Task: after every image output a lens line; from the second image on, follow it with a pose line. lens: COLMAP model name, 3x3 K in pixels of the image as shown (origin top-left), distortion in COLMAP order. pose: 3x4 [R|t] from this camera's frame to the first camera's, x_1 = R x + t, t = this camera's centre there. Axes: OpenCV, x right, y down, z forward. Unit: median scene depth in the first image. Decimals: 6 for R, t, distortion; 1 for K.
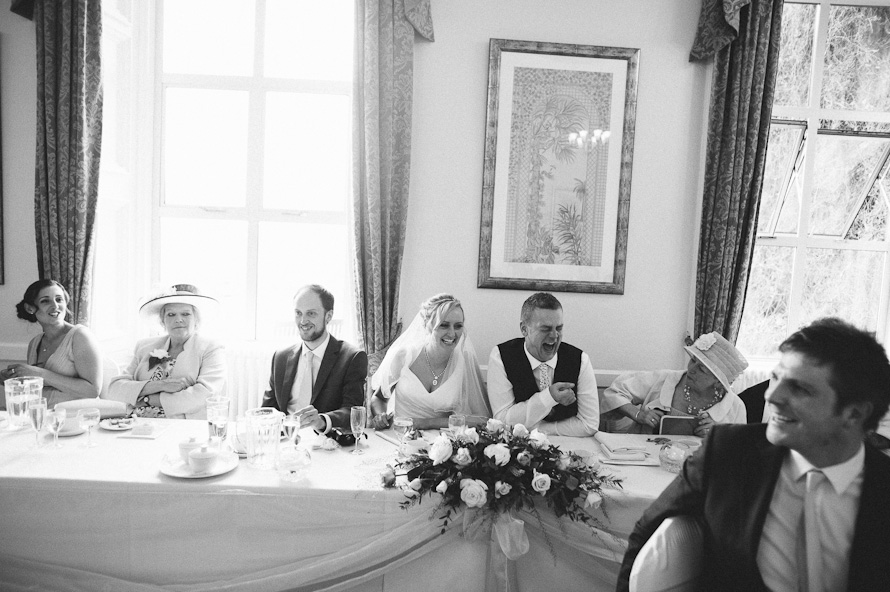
lens RADIAL K [[616.0, 0, 445.0], [0, 616.0, 296.0], [0, 0, 1]] dist [-0.084384, 0.084033]
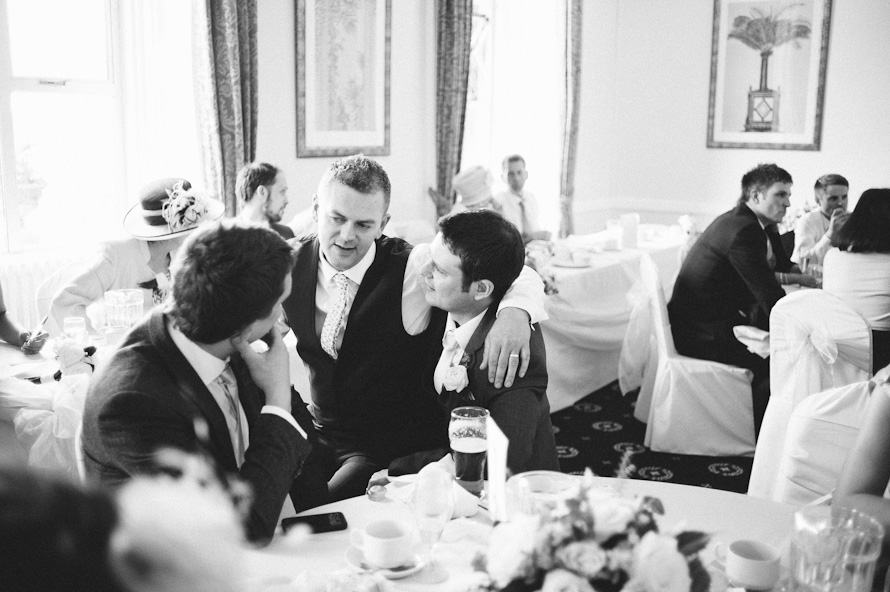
lens RADIAL K [[902.2, 0, 445.0], [0, 902.2, 296.0], [0, 0, 1]] dist [-0.100502, 0.137542]
pose [[0.615552, -0.182338, 0.766713, -0.990869], [0.080557, 0.982329, 0.168941, -0.020865], [-0.783968, -0.042228, 0.619363, -0.122916]]
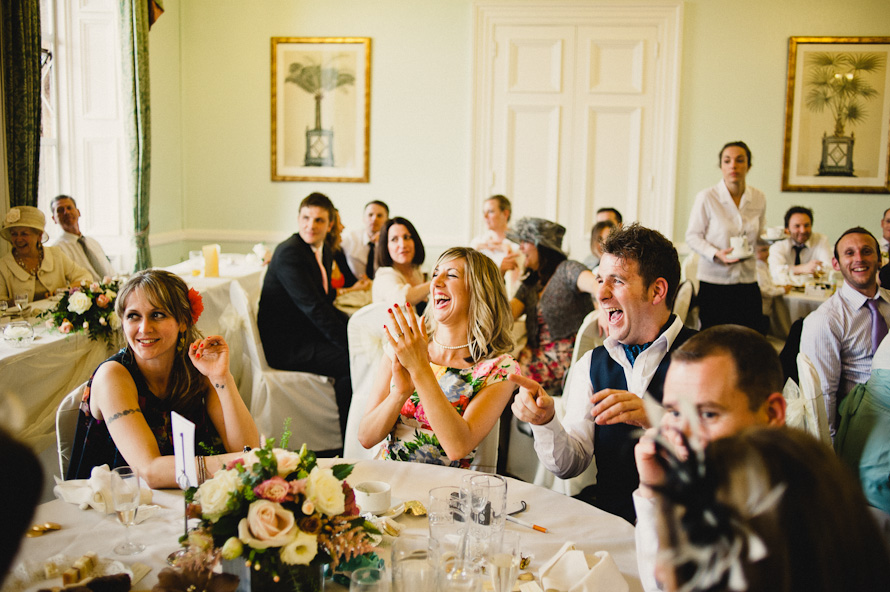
lens RADIAL K [[902.2, 0, 445.0], [0, 902.2, 296.0], [0, 0, 1]] dist [-0.100502, 0.137542]
pose [[0.176909, -0.182981, 0.967068, -1.145947], [0.065650, 0.982572, 0.173905, -0.043069], [-0.982035, 0.032723, 0.185838, -0.143249]]
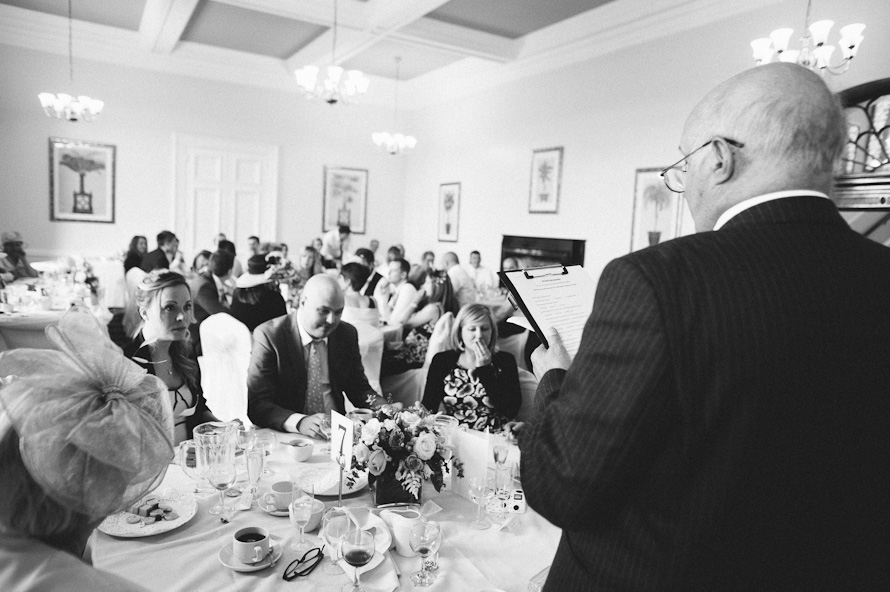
lens RADIAL K [[616.0, 0, 445.0], [0, 616.0, 296.0], [0, 0, 1]] dist [-0.084384, 0.084033]
pose [[-0.463373, -0.165786, 0.870517, -2.262097], [-0.011301, 0.983370, 0.181263, -0.149069], [-0.886091, 0.074154, -0.457540, 0.474456]]
